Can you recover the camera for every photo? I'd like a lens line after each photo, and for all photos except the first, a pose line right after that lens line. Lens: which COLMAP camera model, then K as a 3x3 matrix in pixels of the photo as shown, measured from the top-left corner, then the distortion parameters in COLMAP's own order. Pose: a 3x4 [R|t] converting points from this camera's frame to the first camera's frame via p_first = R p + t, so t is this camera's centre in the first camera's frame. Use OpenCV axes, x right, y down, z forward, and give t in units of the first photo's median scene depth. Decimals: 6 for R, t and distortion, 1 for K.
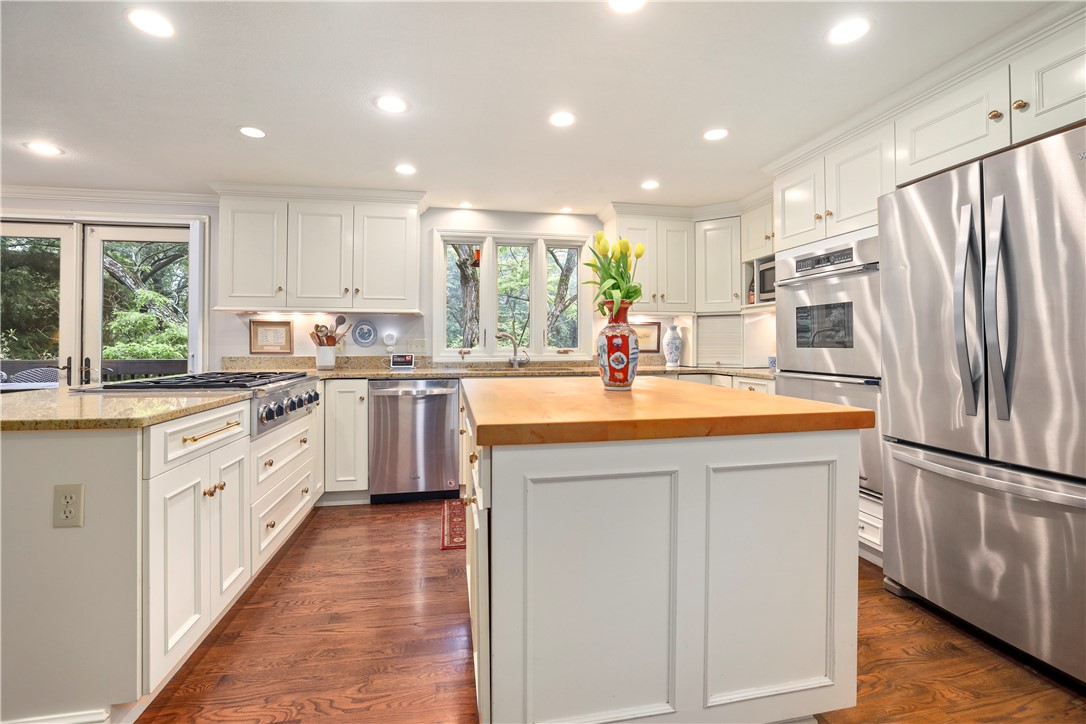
lens RADIAL K [[480.1, 0, 542.4], [0, 480.1, 344.7], [0, 0, 1]] dist [-0.052199, 0.018098]
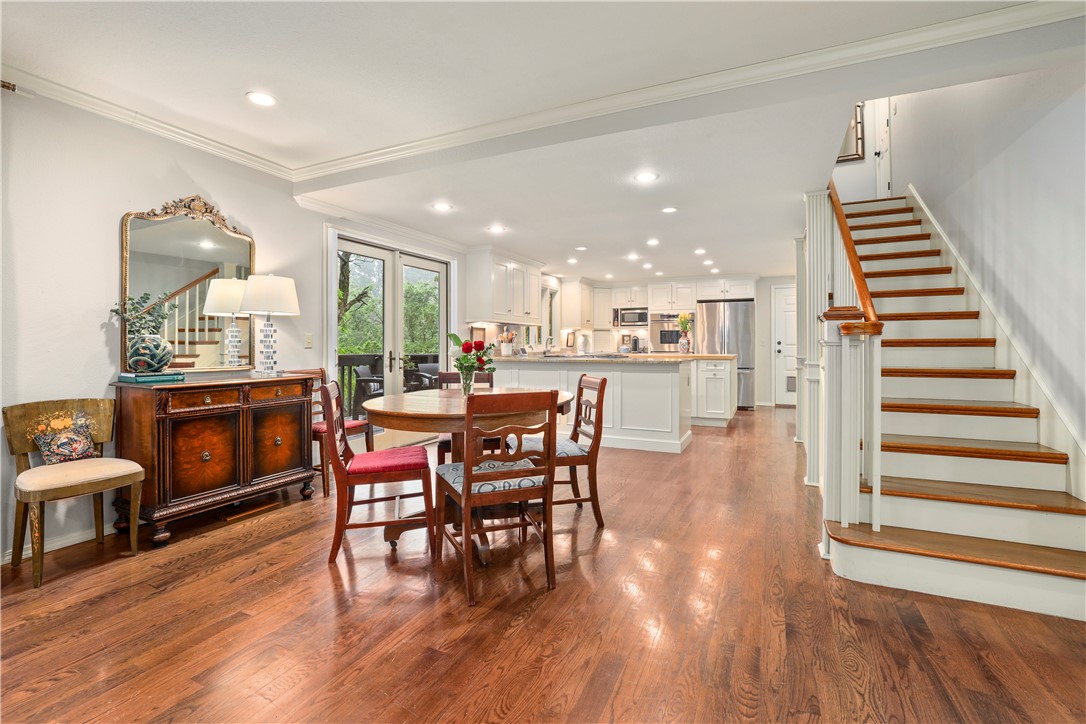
lens RADIAL K [[480.1, 0, 542.4], [0, 480.1, 344.7], [0, 0, 1]] dist [-0.052199, 0.018098]
pose [[0.594991, 0.000570, 0.803732, -1.748036], [-0.000859, 1.000000, -0.000074, 0.008494], [-0.803732, -0.000646, 0.594992, -0.152624]]
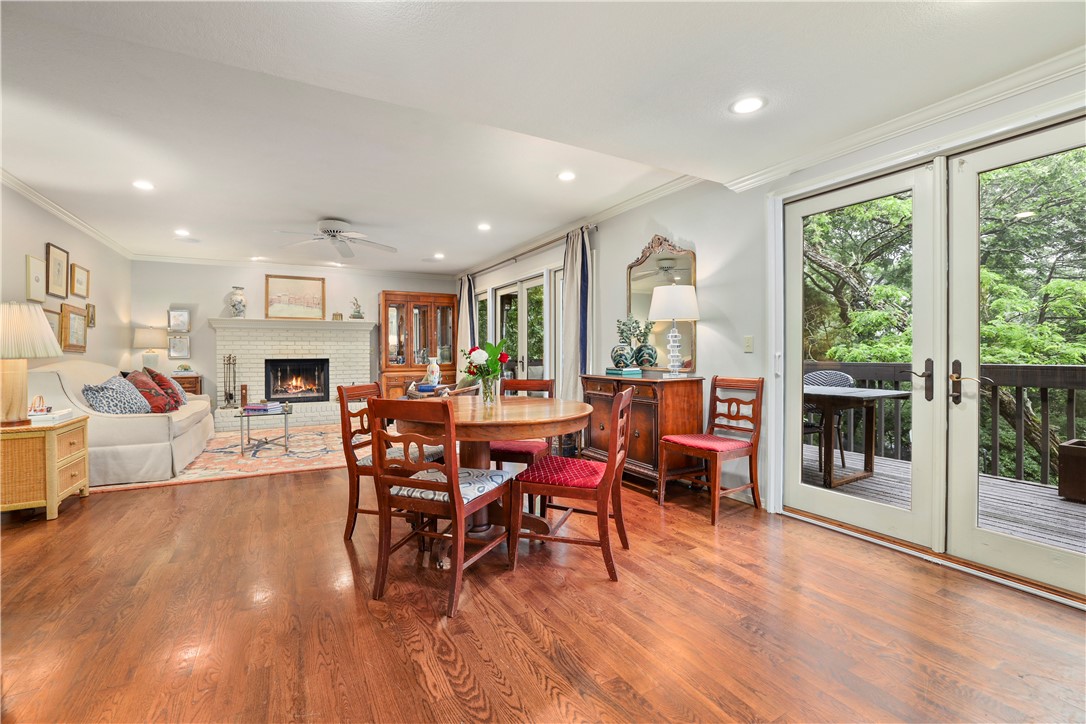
lens RADIAL K [[466.9, 0, 539.6], [0, 466.9, 357.8], [0, 0, 1]] dist [-0.045437, 0.016933]
pose [[0.311172, 0.011866, -0.950280, -0.529180], [0.007578, 0.999859, 0.014967, 0.009624], [0.950323, -0.011859, 0.311038, 0.236654]]
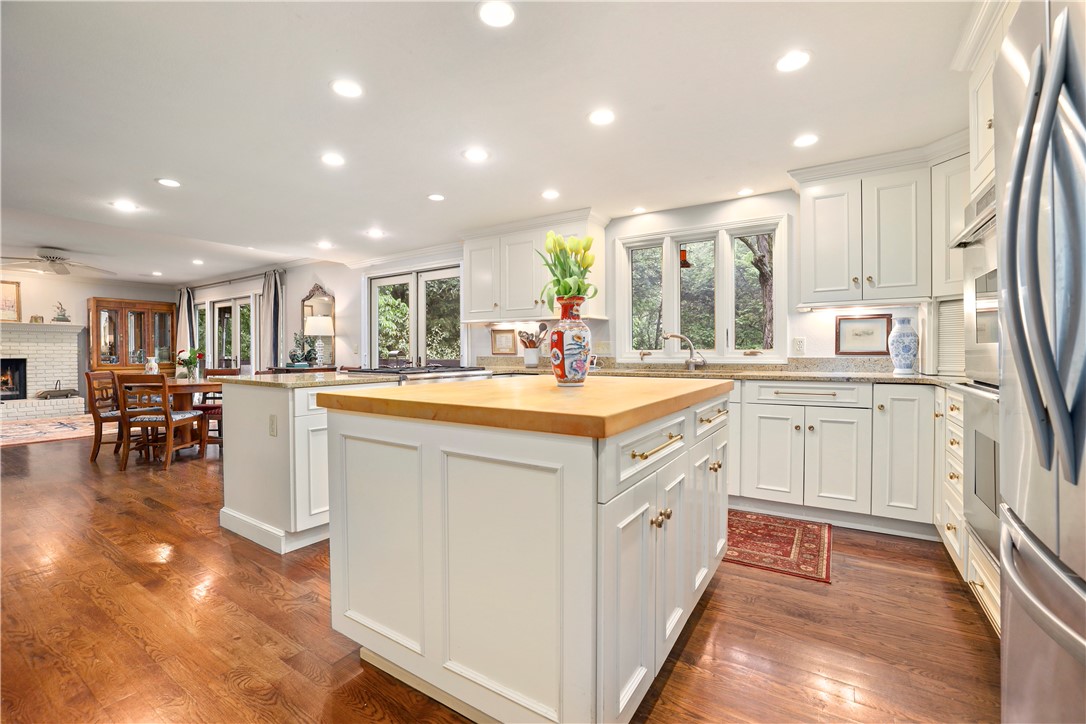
lens RADIAL K [[466.9, 0, 539.6], [0, 466.9, 357.8], [0, 0, 1]] dist [-0.045437, 0.016933]
pose [[0.720679, 0.007677, -0.693227, 0.397223], [0.003183, 0.999892, 0.014381, 0.010591], [0.693262, -0.012570, 0.720576, 0.131828]]
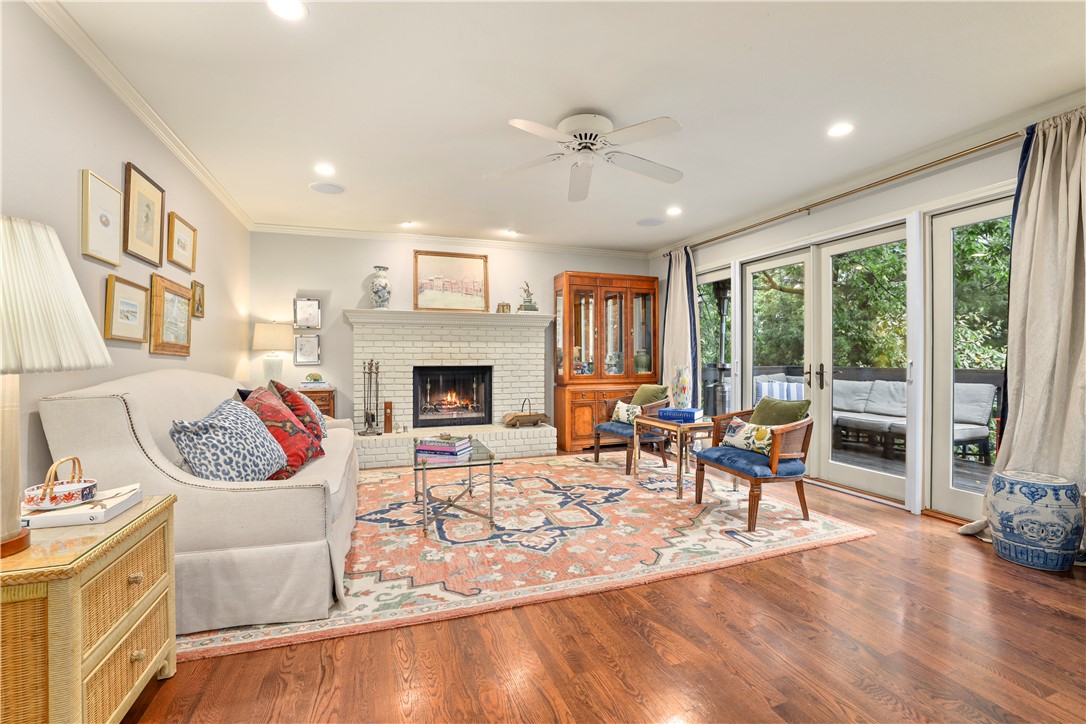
lens RADIAL K [[466.9, 0, 539.6], [0, 466.9, 357.8], [0, 0, 1]] dist [-0.045437, 0.016933]
pose [[0.156418, 0.002233, -0.987688, -1.222567], [0.005978, 0.999977, 0.003207, 0.007911], [0.987673, -0.006406, 0.156401, -0.083343]]
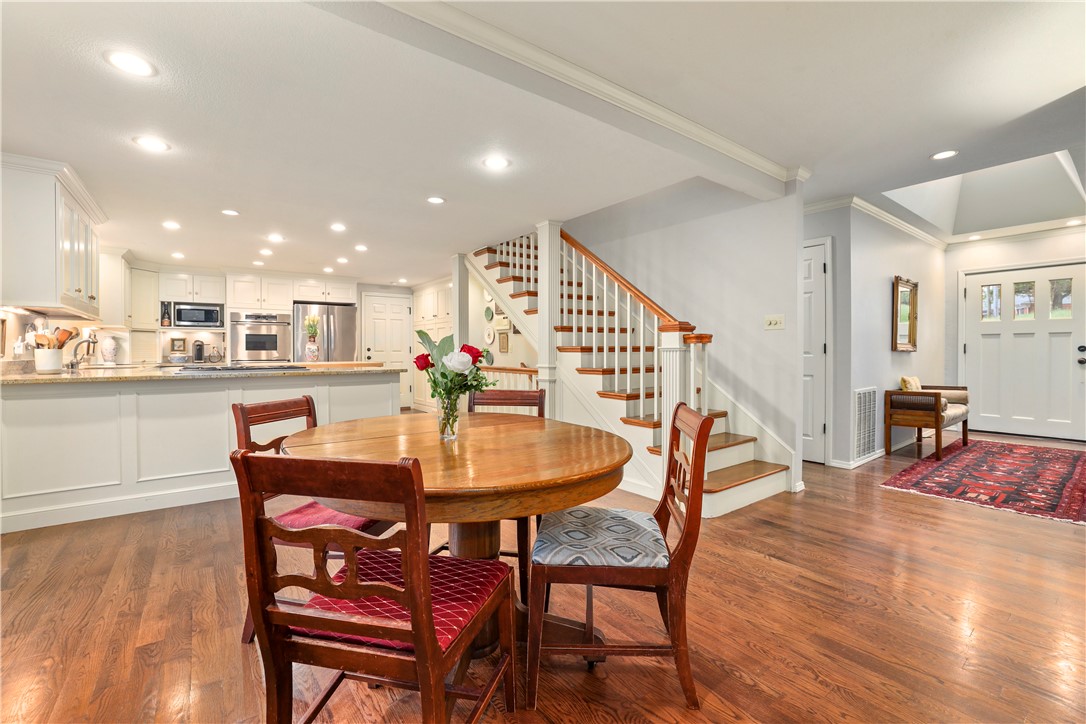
lens RADIAL K [[466.9, 0, 539.6], [0, 466.9, 357.8], [0, 0, 1]] dist [-0.045437, 0.016933]
pose [[-0.431509, -0.011205, 0.902039, -1.648621], [0.002360, 0.999905, 0.013550, 0.009911], [-0.902105, 0.007975, -0.431442, 0.491571]]
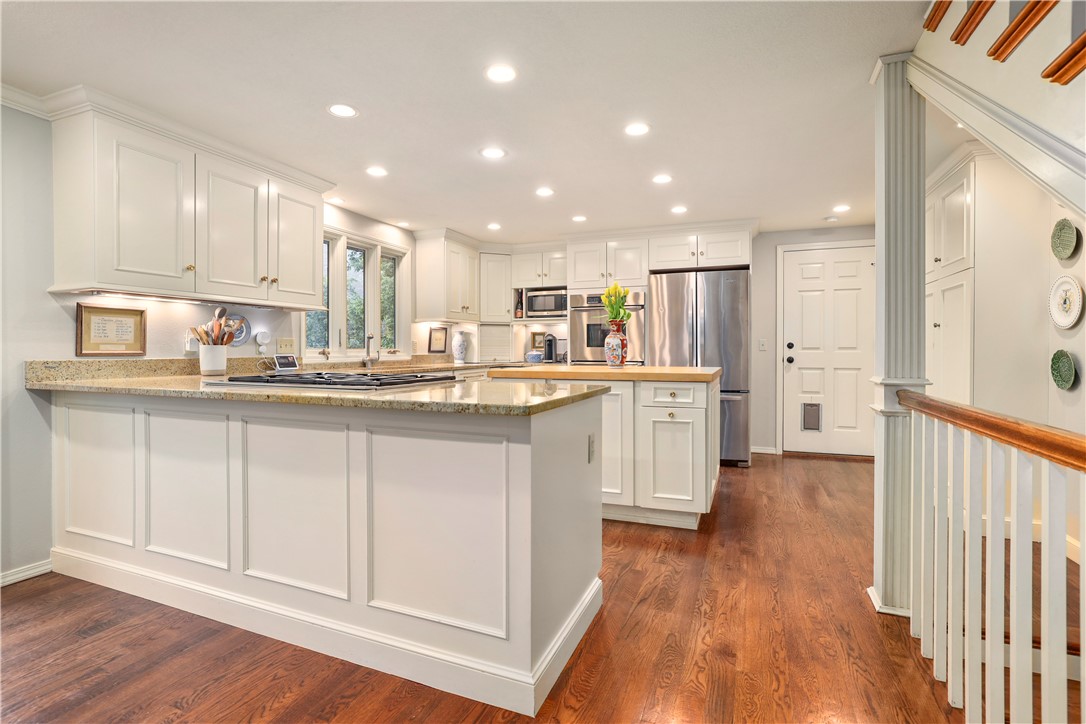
lens RADIAL K [[518.3, 0, 540.3], [0, 518.3, 354.3], [0, 0, 1]] dist [-0.042715, 0.040171]
pose [[0.543773, -0.007853, 0.839195, -0.853782], [-0.000752, 0.999951, 0.009844, 0.009131], [-0.839232, -0.005984, 0.543741, 0.085599]]
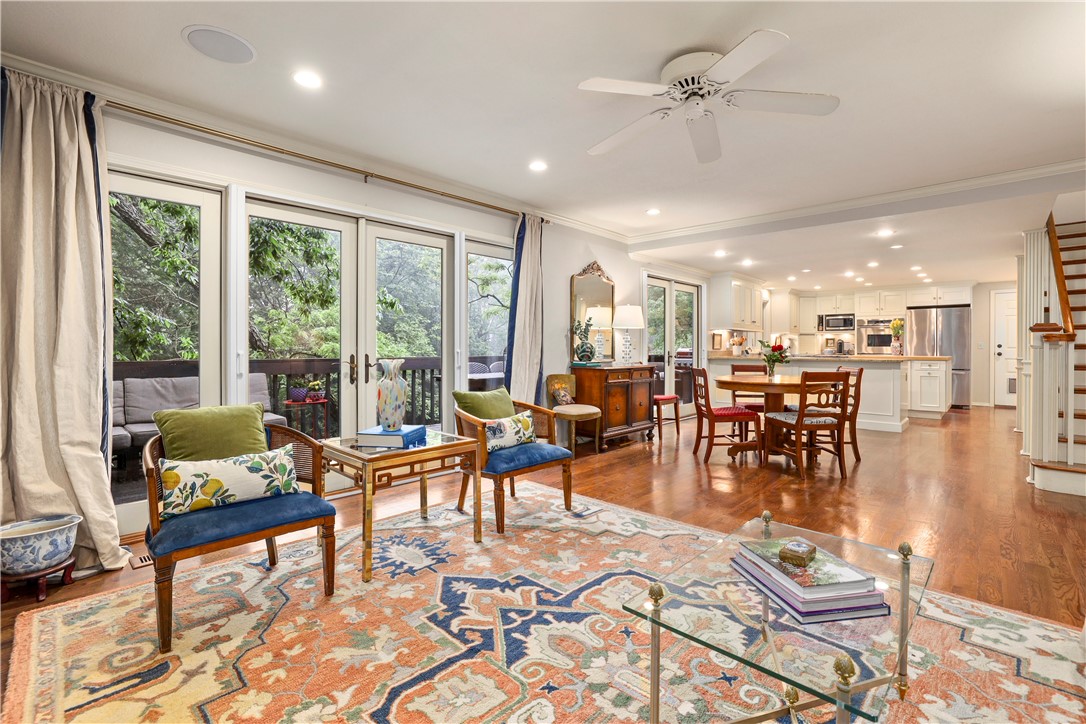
lens RADIAL K [[480.1, 0, 542.4], [0, 480.1, 344.7], [0, 0, 1]] dist [-0.052199, 0.018098]
pose [[0.817426, 0.005332, 0.576008, -2.397622], [-0.004046, 0.999986, -0.003516, 0.009447], [-0.576019, 0.000544, 0.817436, -0.282505]]
